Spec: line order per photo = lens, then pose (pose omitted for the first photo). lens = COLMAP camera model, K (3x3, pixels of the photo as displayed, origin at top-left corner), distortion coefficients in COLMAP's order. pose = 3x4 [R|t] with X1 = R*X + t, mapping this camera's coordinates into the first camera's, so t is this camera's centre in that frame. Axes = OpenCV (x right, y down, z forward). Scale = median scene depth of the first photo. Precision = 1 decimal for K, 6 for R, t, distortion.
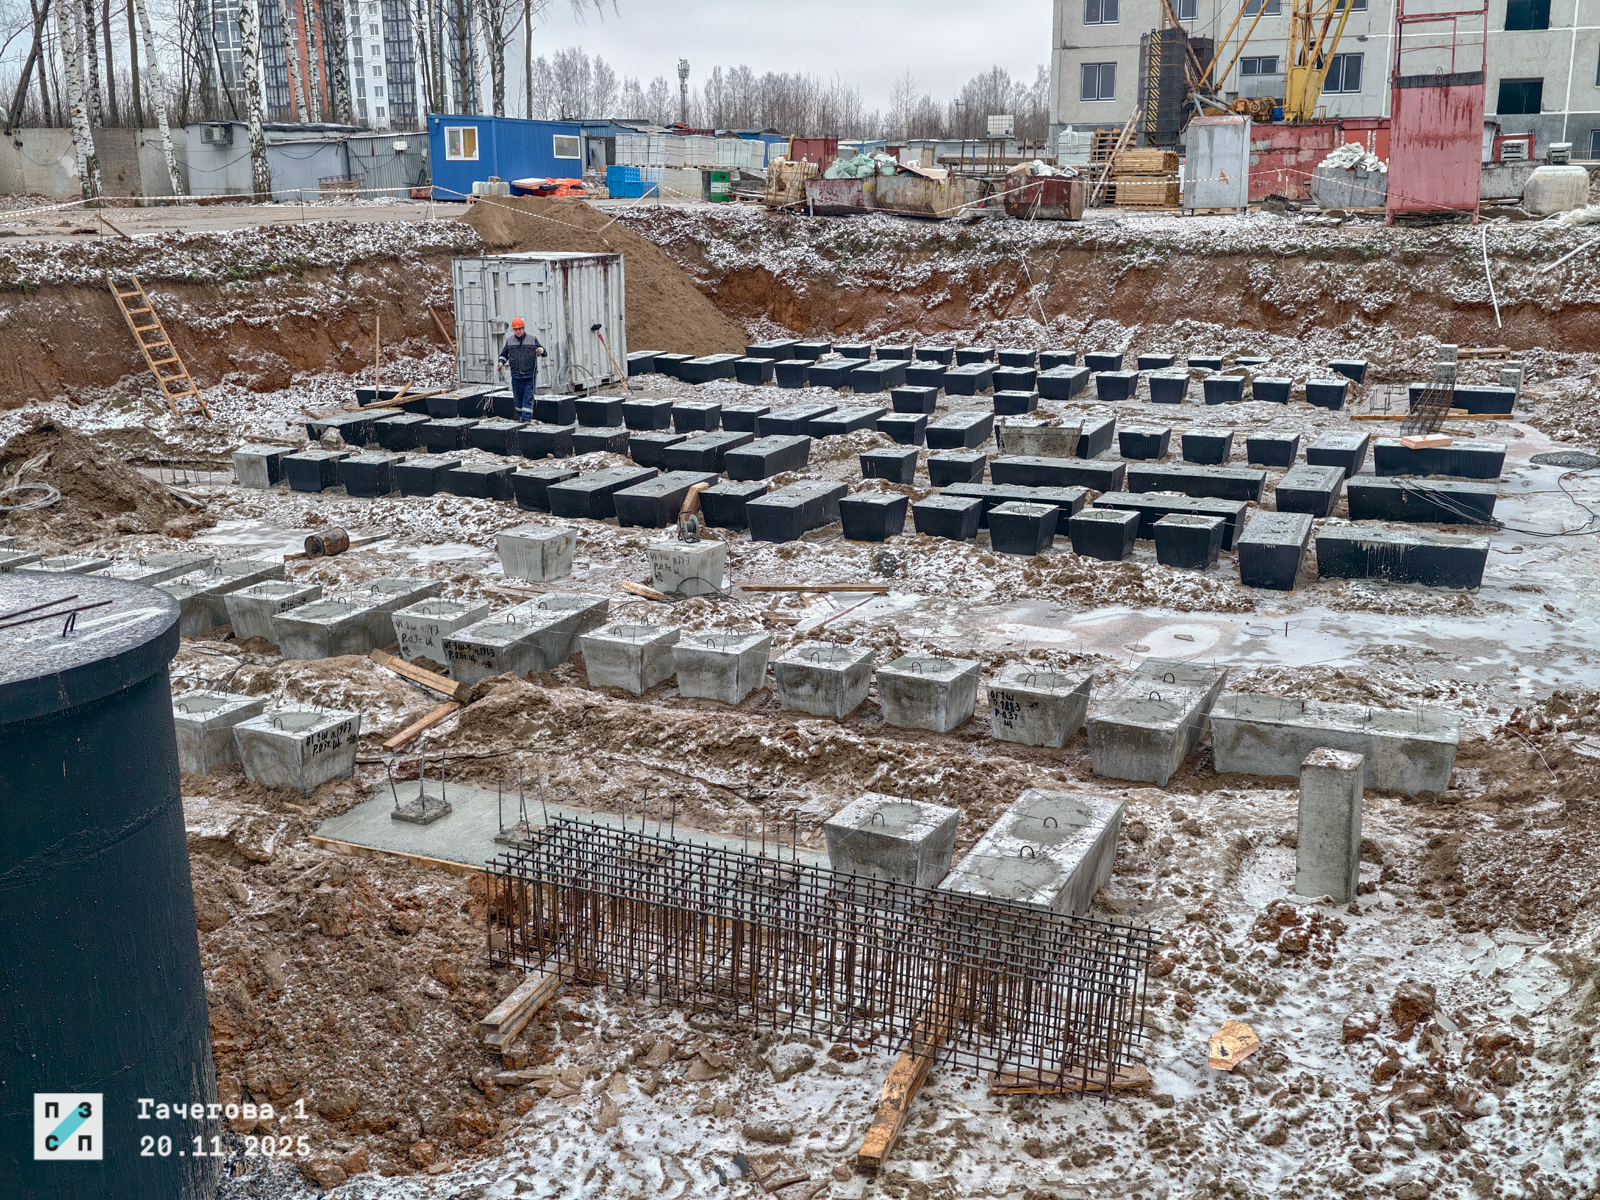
lens RADIAL K [[1642.8, 0, 797.4], [0, 1642.8, 593.3], [0, 0, 1]] dist [0.046898, 0.000000]
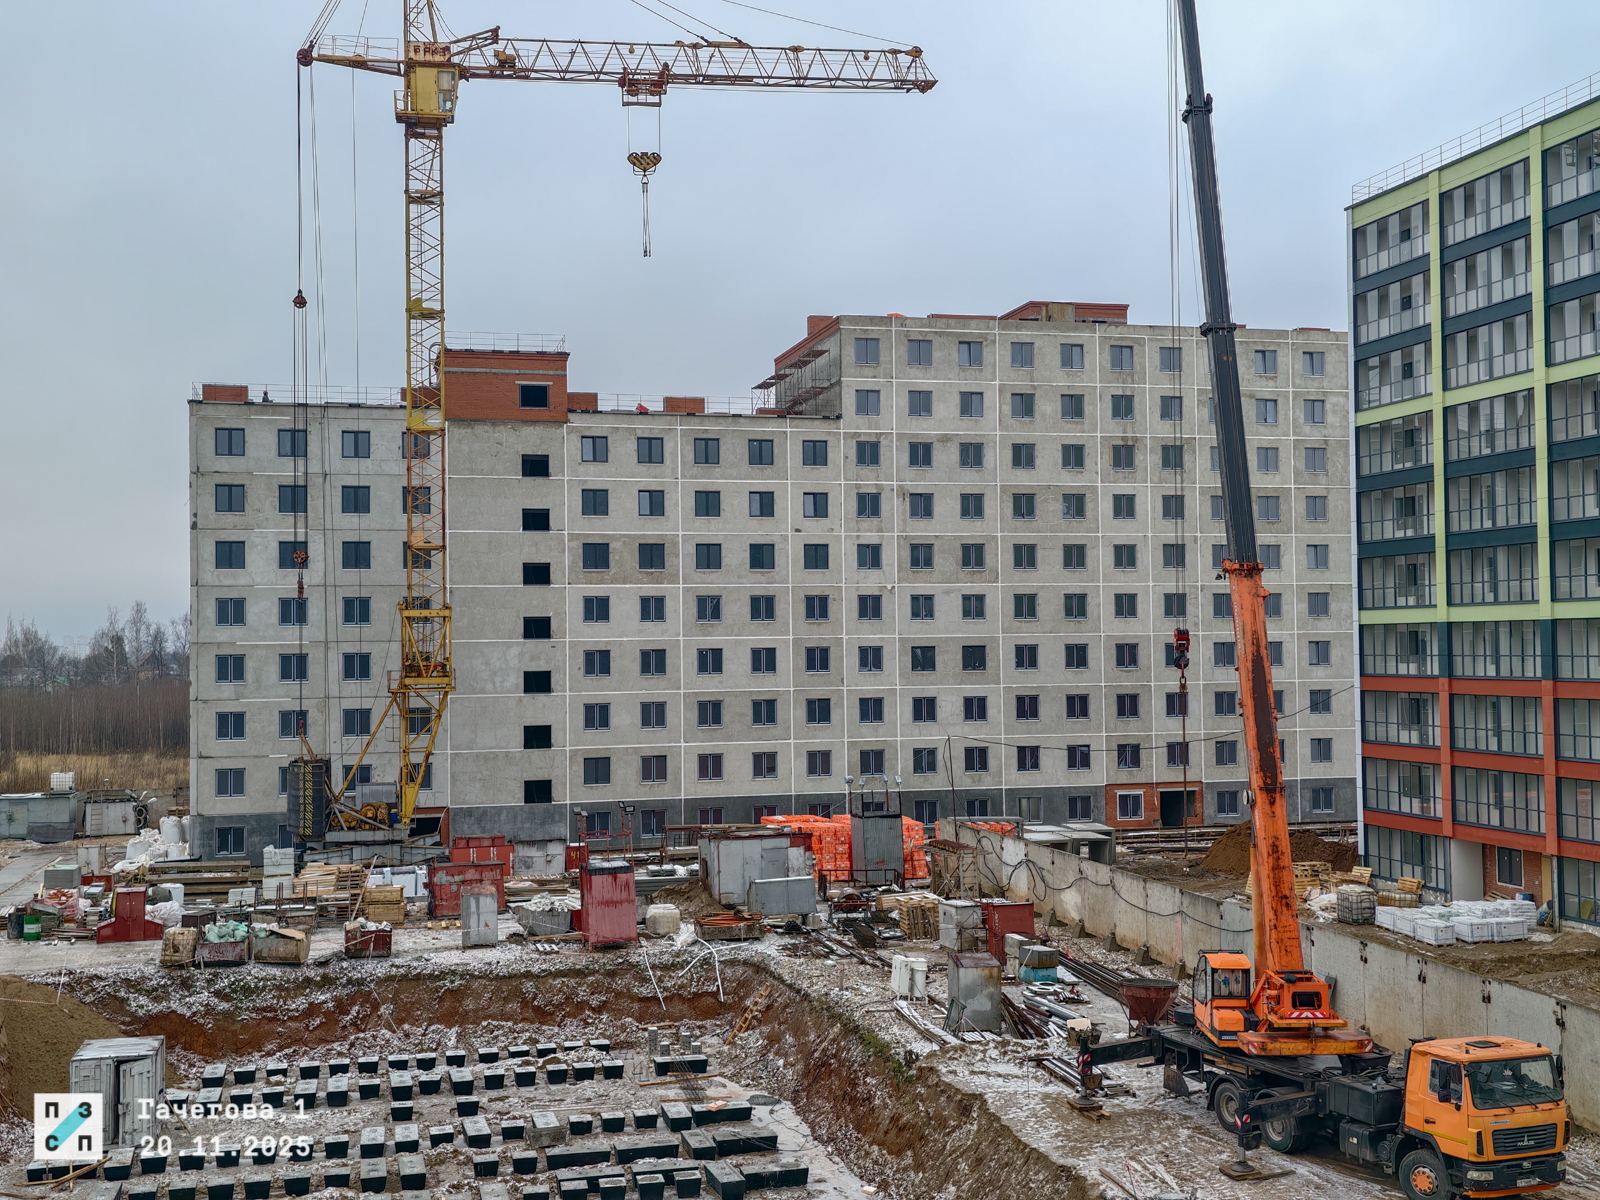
lens RADIAL K [[1756.1, 0, 803.6], [0, 1756.1, 607.7], [0, 0, 1]] dist [0.041668, 0.000000]
pose [[0.780312, 0.016062, 0.625185, -0.578630], [0.162324, 0.960208, -0.227270, -0.107134], [-0.603958, 0.278824, 0.746654, -0.556631]]
